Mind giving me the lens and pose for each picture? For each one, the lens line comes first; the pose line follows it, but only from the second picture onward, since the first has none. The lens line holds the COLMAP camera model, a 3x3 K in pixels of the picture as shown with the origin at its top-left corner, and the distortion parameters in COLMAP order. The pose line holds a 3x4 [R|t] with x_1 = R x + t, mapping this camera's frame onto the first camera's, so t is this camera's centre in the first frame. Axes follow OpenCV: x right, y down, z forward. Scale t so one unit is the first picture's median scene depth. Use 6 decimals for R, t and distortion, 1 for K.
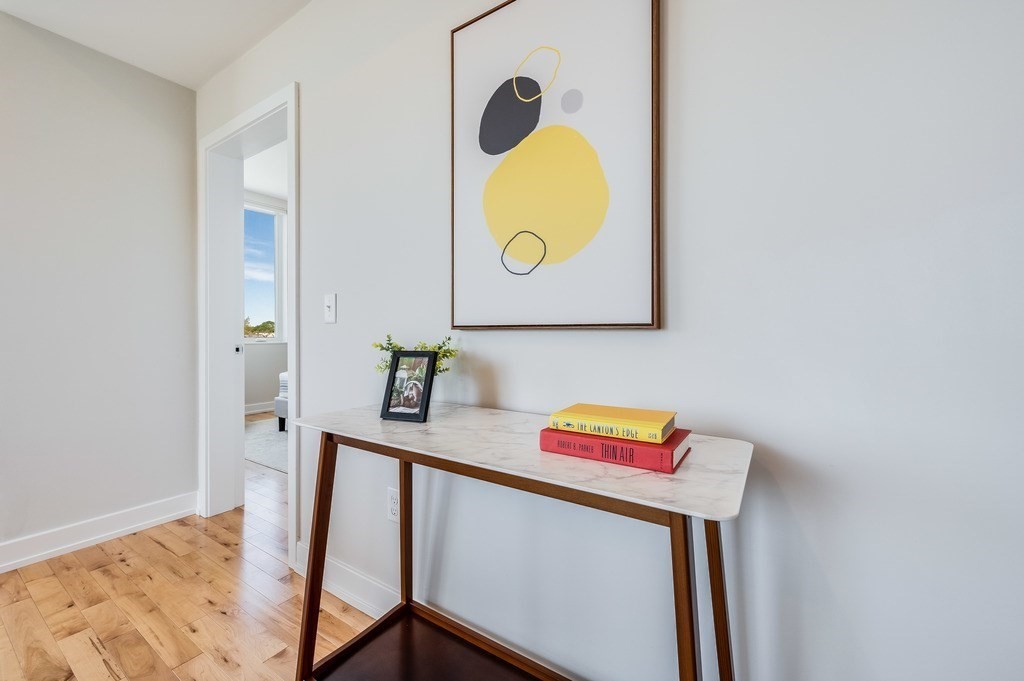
lens RADIAL K [[408.6, 0, 505.3], [0, 408.6, 331.3], [0, 0, 1]] dist [0.002199, -0.000736]
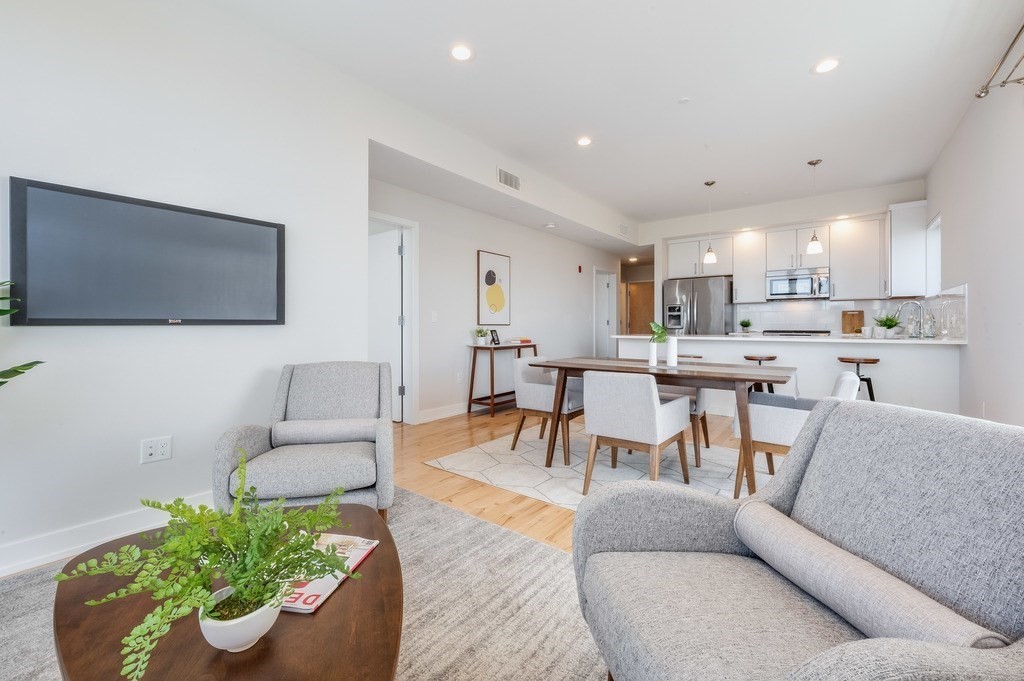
lens RADIAL K [[413.2, 0, 510.2], [0, 413.2, 324.6], [0, 0, 1]] dist [-0.004488, 0.000670]
pose [[0.107153, 0.004767, 0.994231, -3.936994], [-0.001419, 0.999988, -0.004642, 0.006923], [-0.994242, -0.000913, 0.107158, 0.258623]]
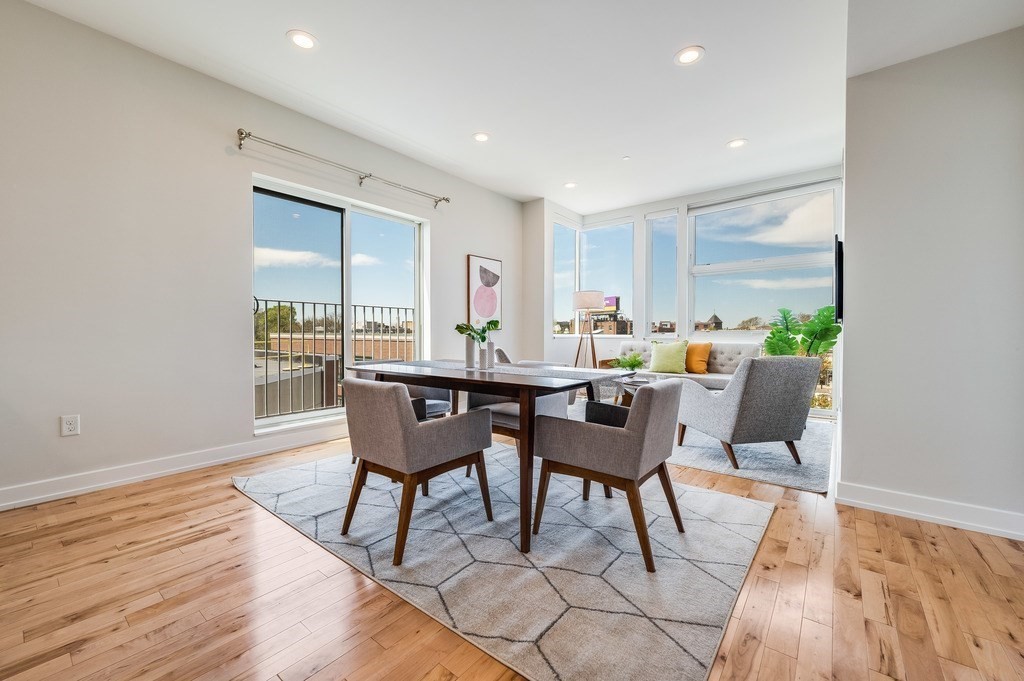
lens RADIAL K [[408.6, 0, 512.4], [0, 408.6, 338.3], [0, 0, 1]] dist [0.002199, -0.000736]
pose [[-0.088647, 0.013827, -0.995967, 0.228597], [0.003482, 0.999902, 0.013572, 0.038133], [0.996057, -0.002265, -0.088686, 0.058684]]
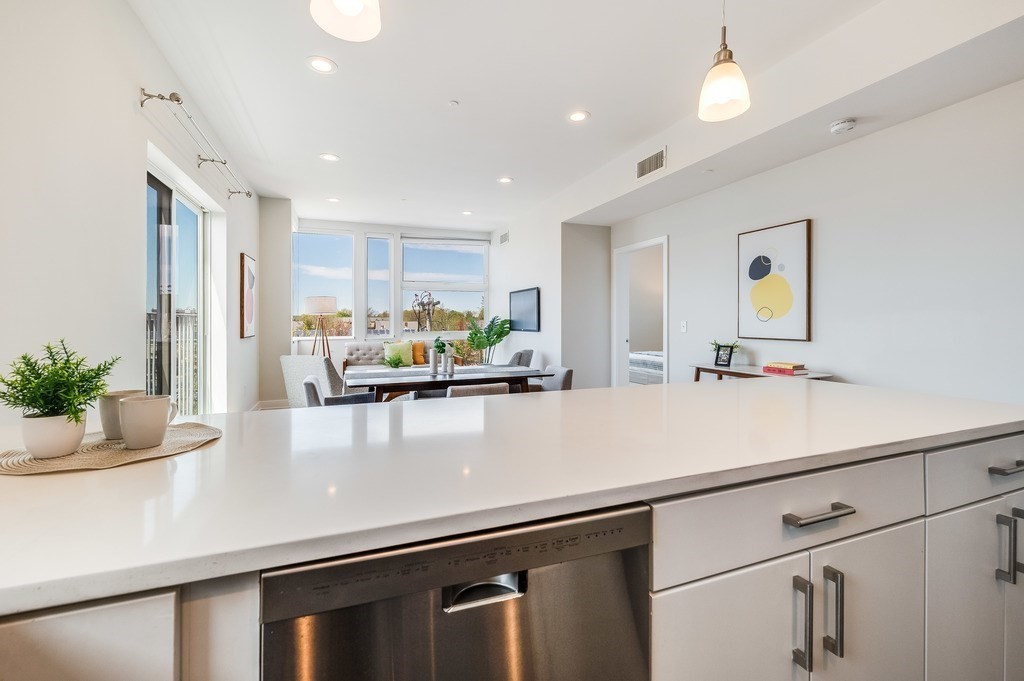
lens RADIAL K [[435.0, 0, 510.8], [0, 435.0, 325.3], [0, 0, 1]] dist [0.002176, 0.000096]
pose [[0.820255, 0.005428, -0.571972, 0.297335], [0.003536, 0.999888, 0.014561, -0.141132], [0.571986, -0.013966, 0.820144, -2.329108]]
